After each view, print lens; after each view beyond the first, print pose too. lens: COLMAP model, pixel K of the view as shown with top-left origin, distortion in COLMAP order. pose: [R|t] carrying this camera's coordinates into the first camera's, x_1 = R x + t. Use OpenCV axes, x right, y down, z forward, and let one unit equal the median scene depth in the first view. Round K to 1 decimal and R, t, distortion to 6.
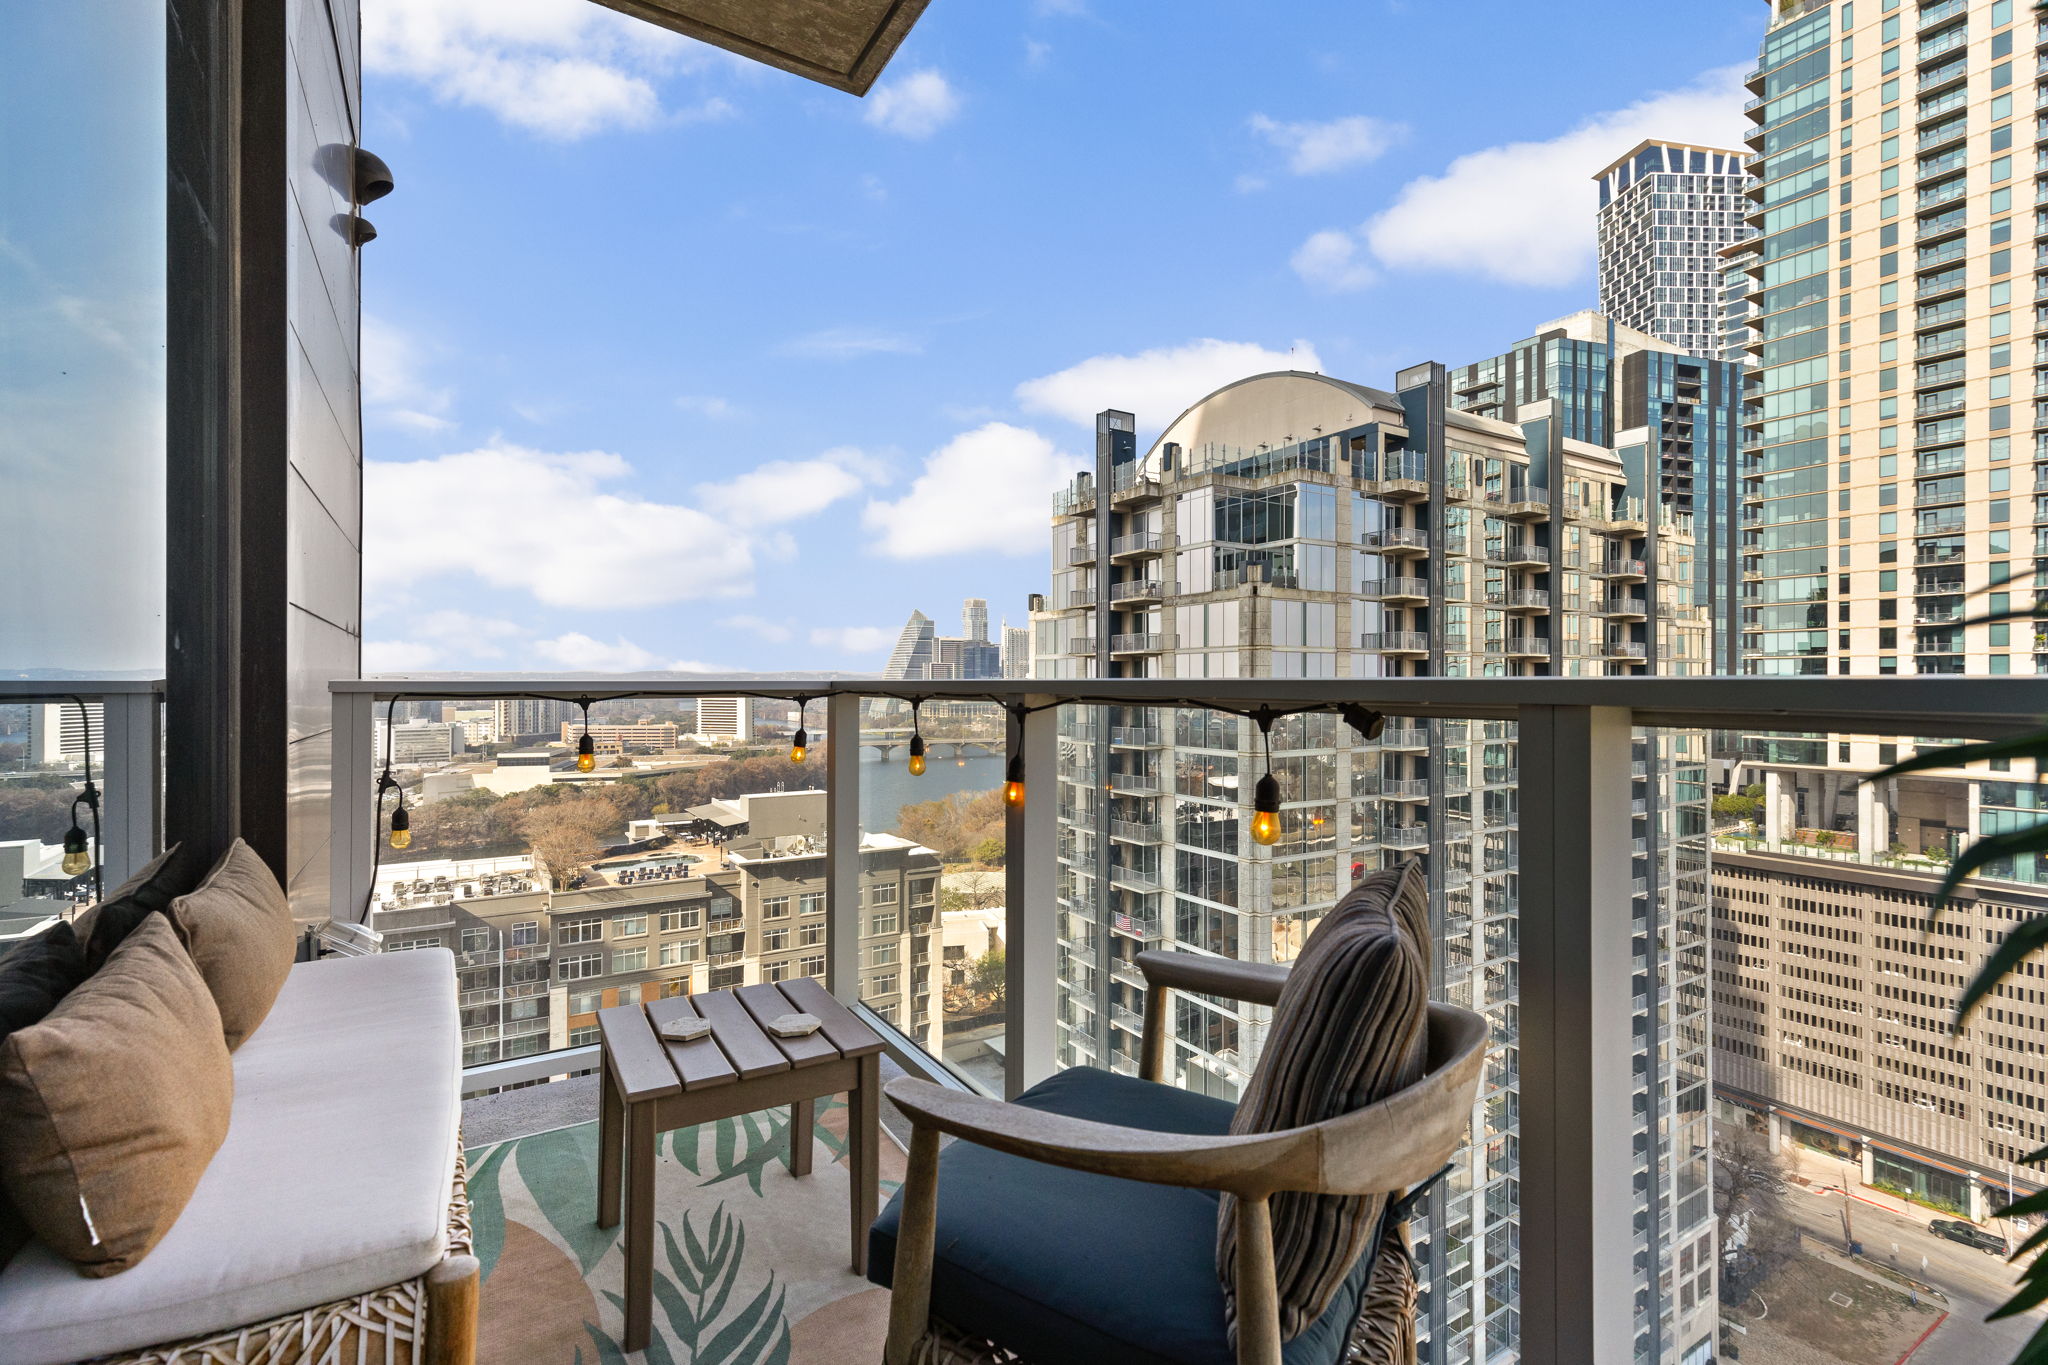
lens RADIAL K [[918.0, 0, 1020.8], [0, 918.0, 678.7], [0, 0, 1]] dist [-0.001974, 0.001223]
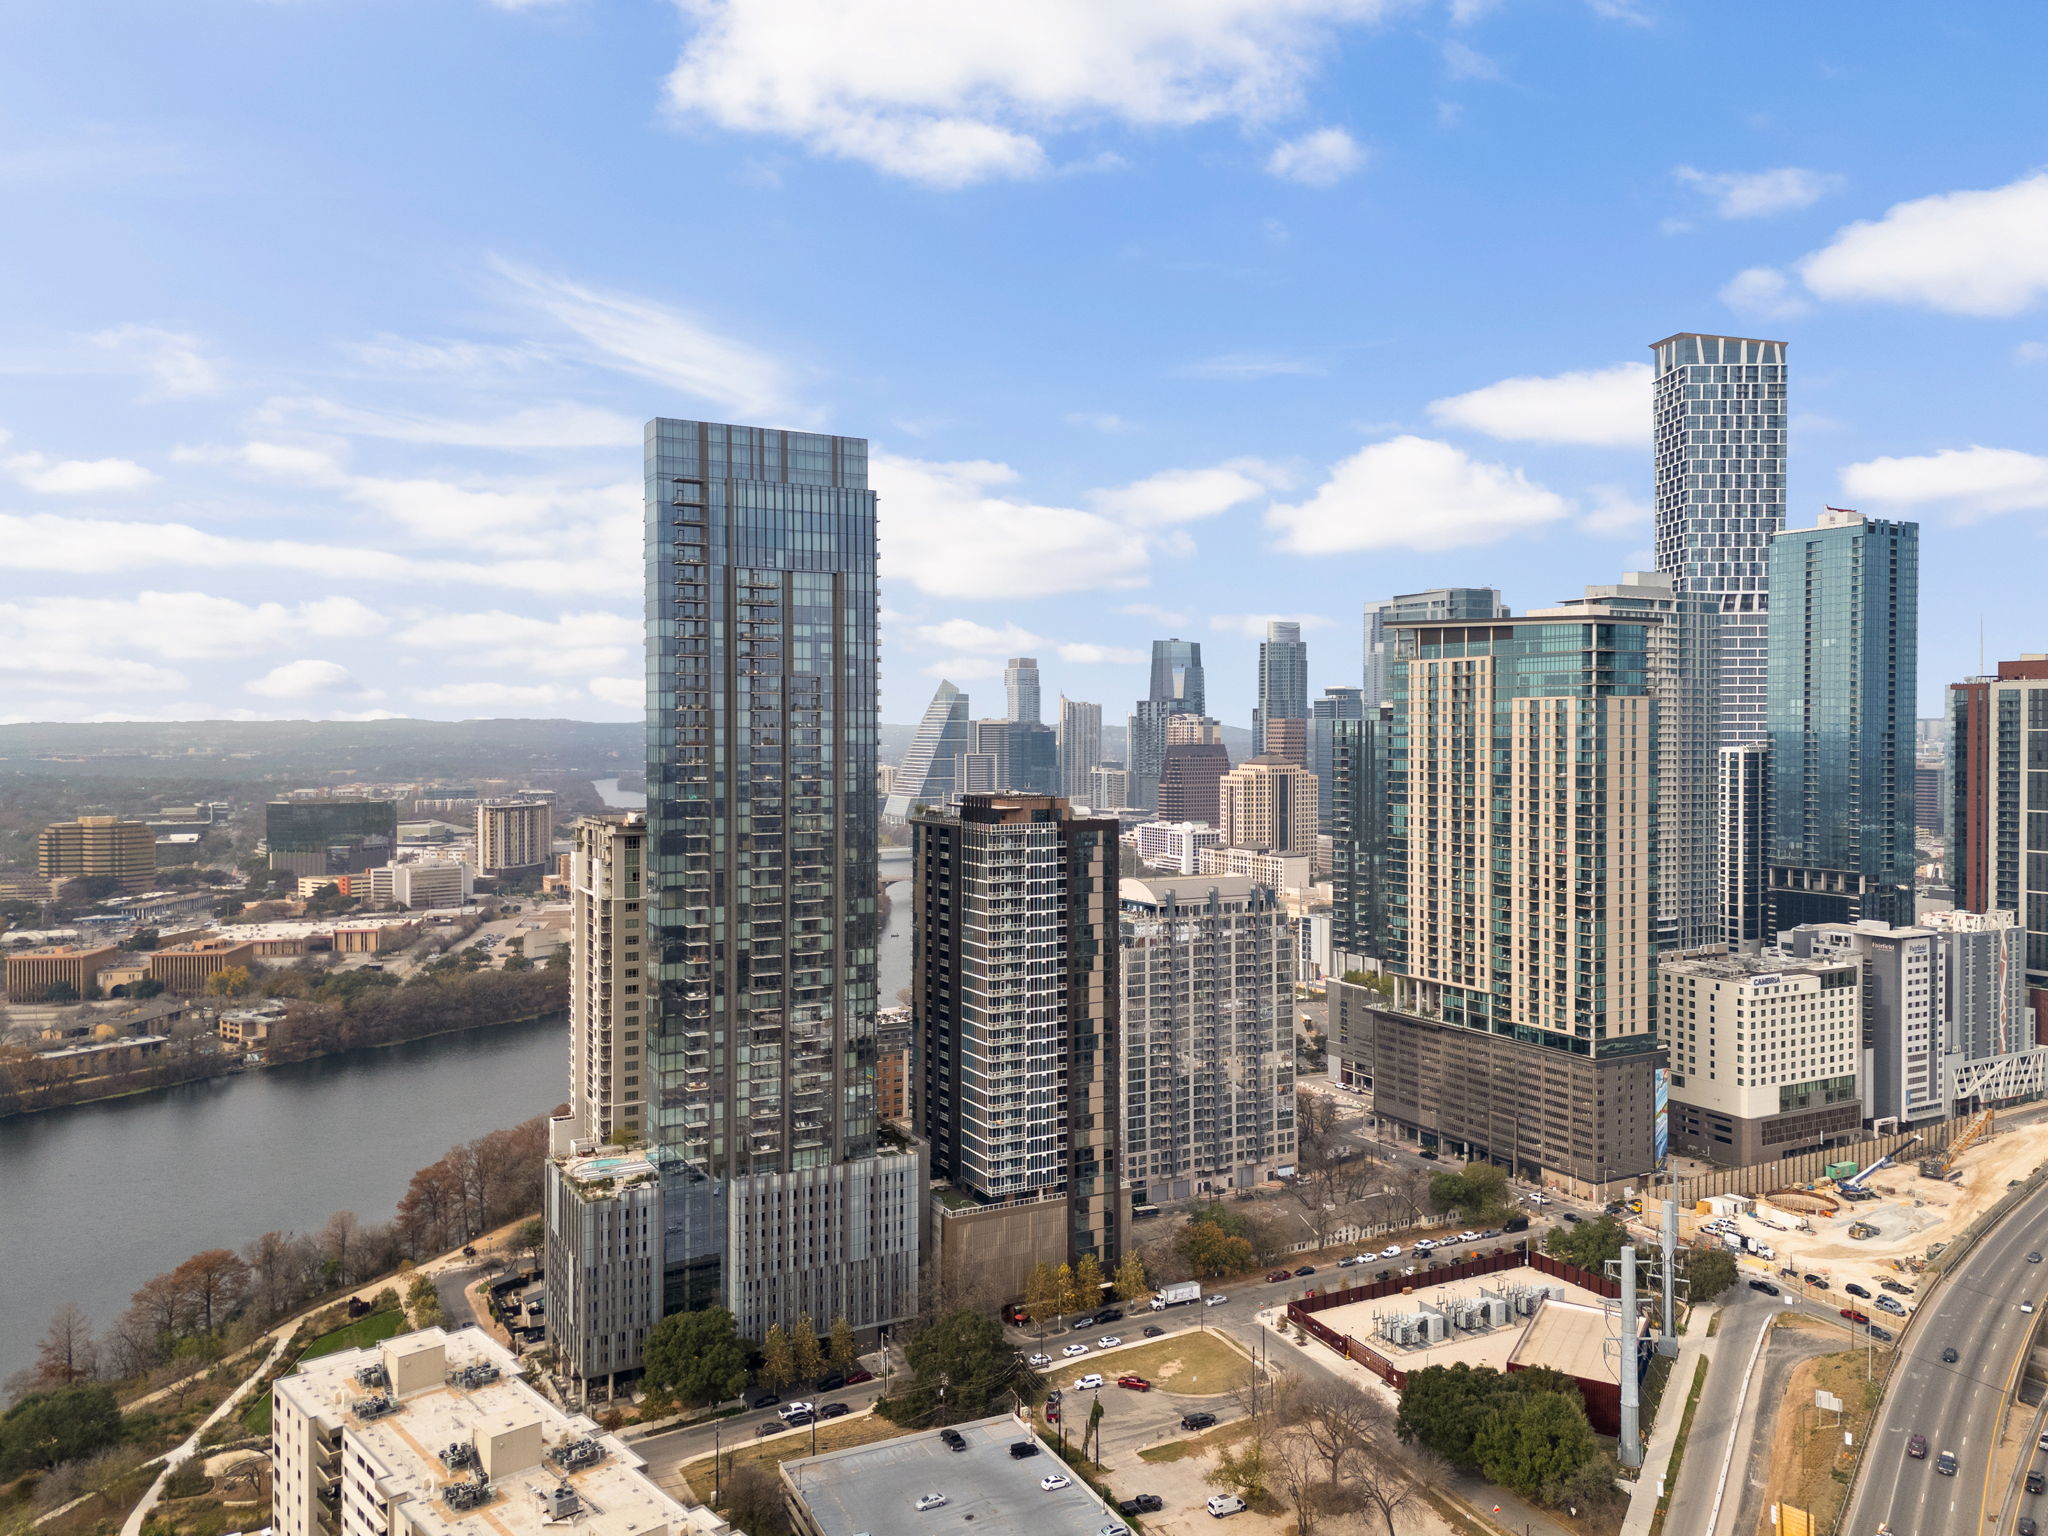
lens RADIAL K [[1433.7, 0, 1016.9], [0, 1433.7, 755.8], [0, 0, 1]] dist [0.002100, -0.001038]
pose [[0.998744, 0.002029, -0.050067, 0.024854], [-0.001239, 0.999874, 0.015811, -0.321480], [0.050093, -0.015729, 0.998621, -1.669888]]
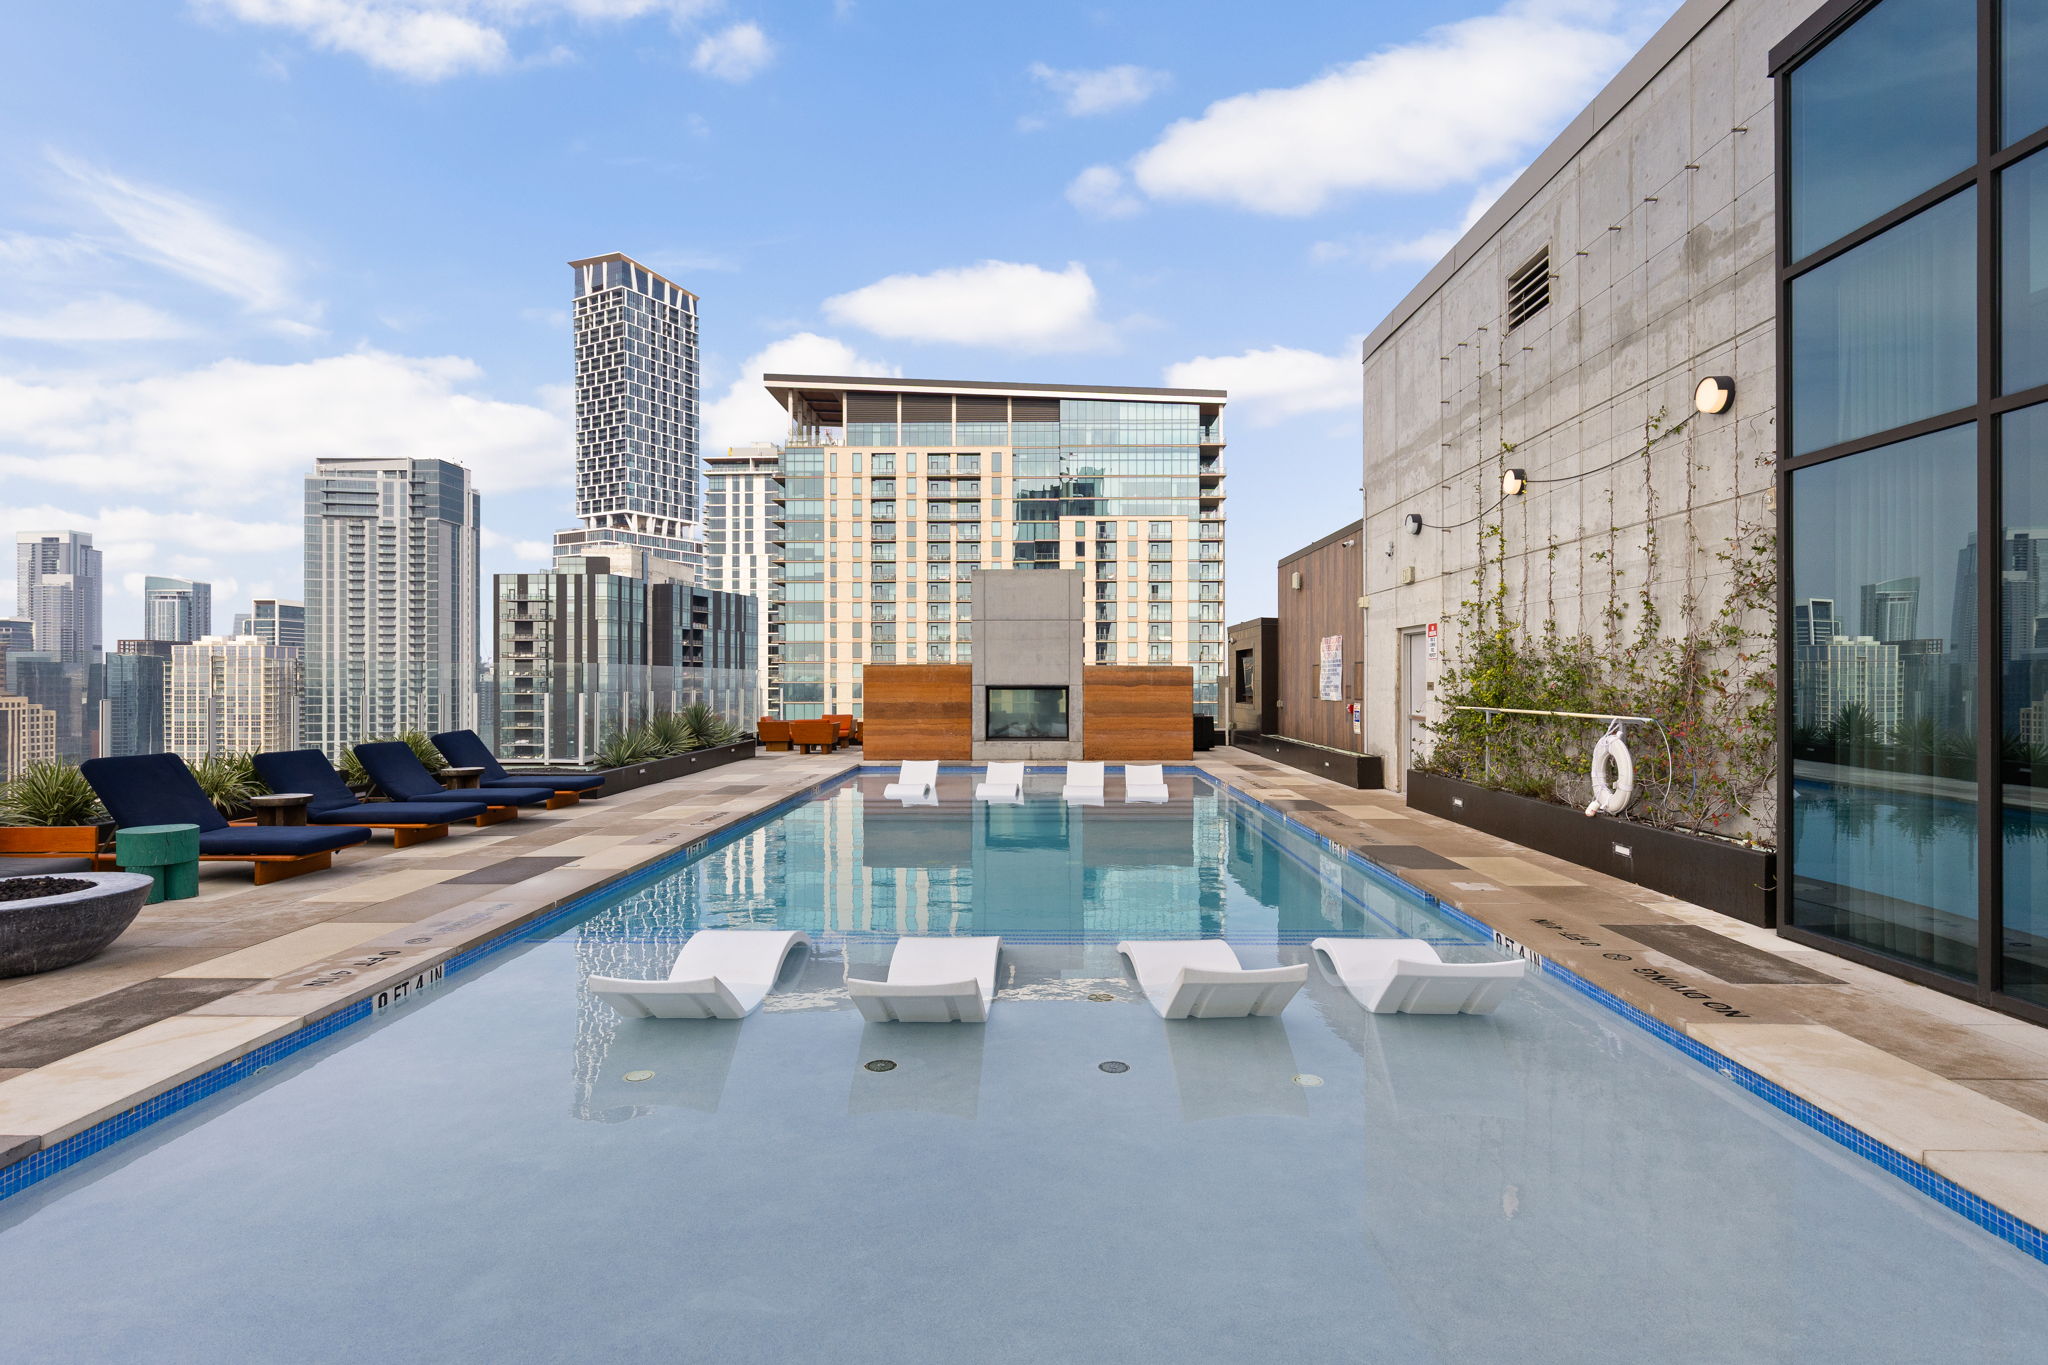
lens RADIAL K [[1016.5, 0, 1020.7], [0, 1016.5, 681.7], [0, 0, 1]] dist [-0.002805, -0.000912]
pose [[0.534052, -0.001009, 0.845451, -0.145285], [0.003219, 0.999994, -0.000840, -0.226470], [-0.845446, 0.003170, 0.534052, -0.034763]]
